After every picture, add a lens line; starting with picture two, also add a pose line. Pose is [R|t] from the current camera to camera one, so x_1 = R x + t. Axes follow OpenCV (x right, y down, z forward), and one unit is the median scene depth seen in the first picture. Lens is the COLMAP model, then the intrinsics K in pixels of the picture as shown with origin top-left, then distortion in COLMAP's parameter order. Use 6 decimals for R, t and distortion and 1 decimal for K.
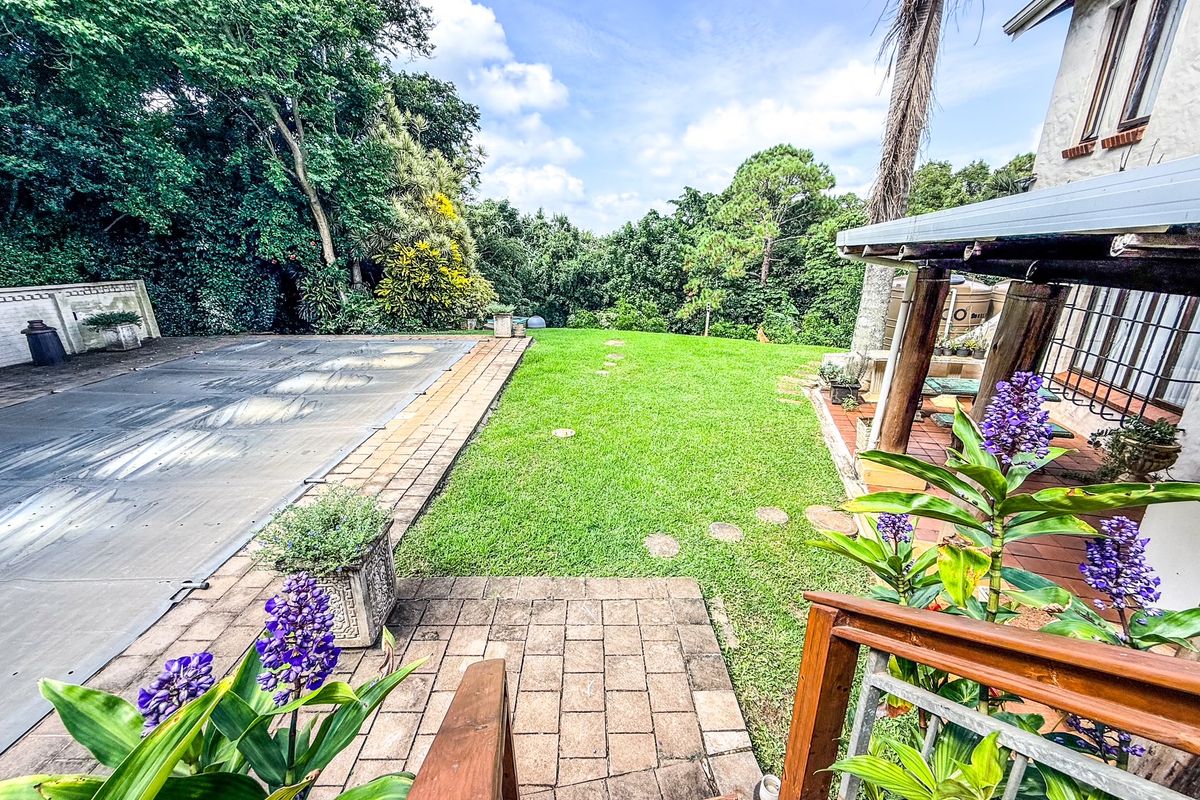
lens RADIAL K [[476.8, 0, 598.7], [0, 476.8, 399.3], [0, 0, 1]] dist [-0.001628, 0.000240]
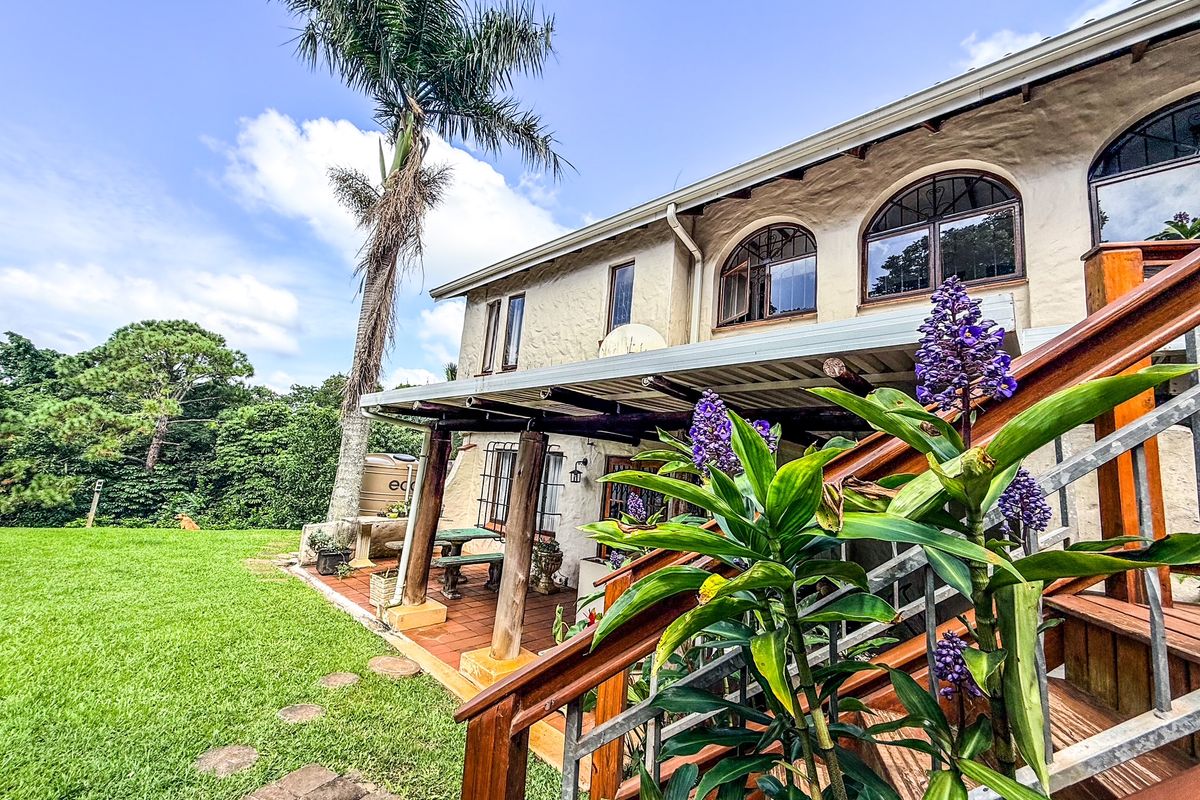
lens RADIAL K [[476.8, 0, 598.7], [0, 476.8, 399.3], [0, 0, 1]] dist [-0.001628, 0.000240]
pose [[0.446843, 0.173815, 0.877565, -0.037610], [0.192231, 0.939376, -0.283938, 0.013570], [-0.873716, 0.295571, 0.386341, 0.013811]]
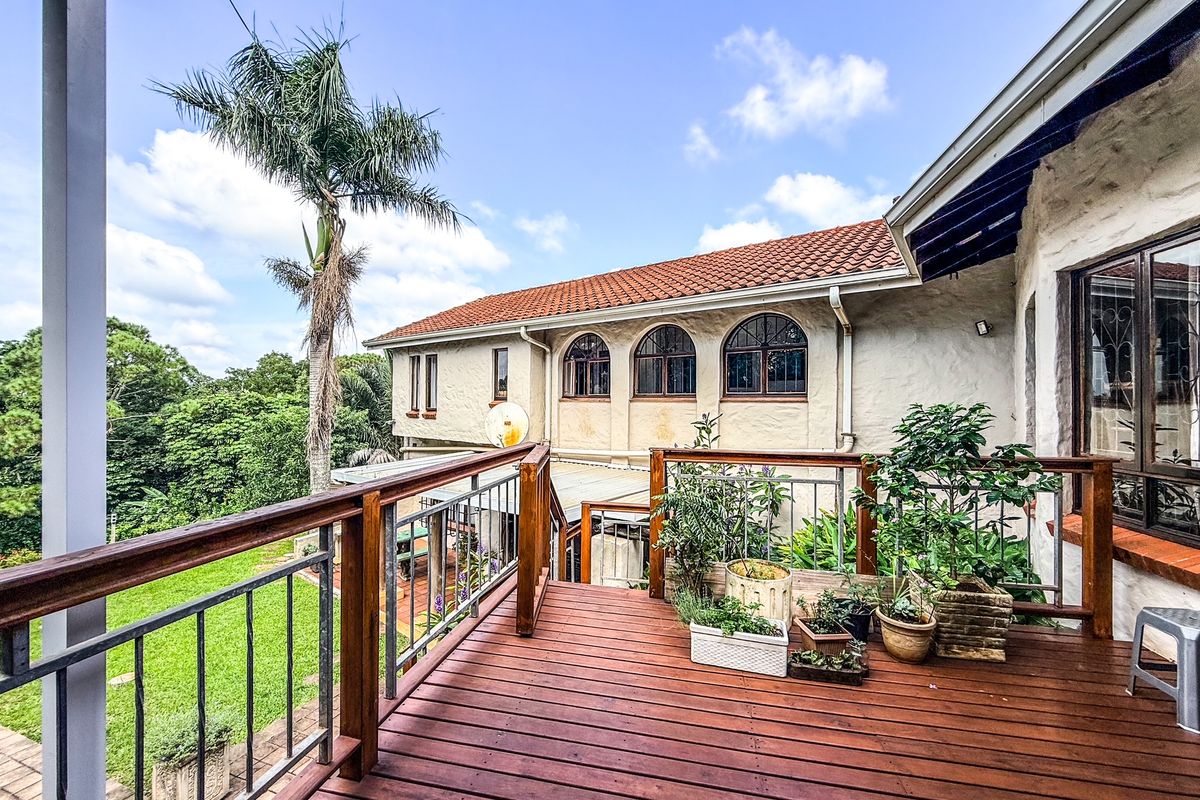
lens RADIAL K [[476.8, 0, 598.7], [0, 476.8, 399.3], [0, 0, 1]] dist [-0.001628, 0.000240]
pose [[0.357725, 0.013627, 0.933727, -0.130365], [0.280443, 0.952171, -0.121338, -0.018100], [-0.890721, 0.305263, 0.336794, -0.091259]]
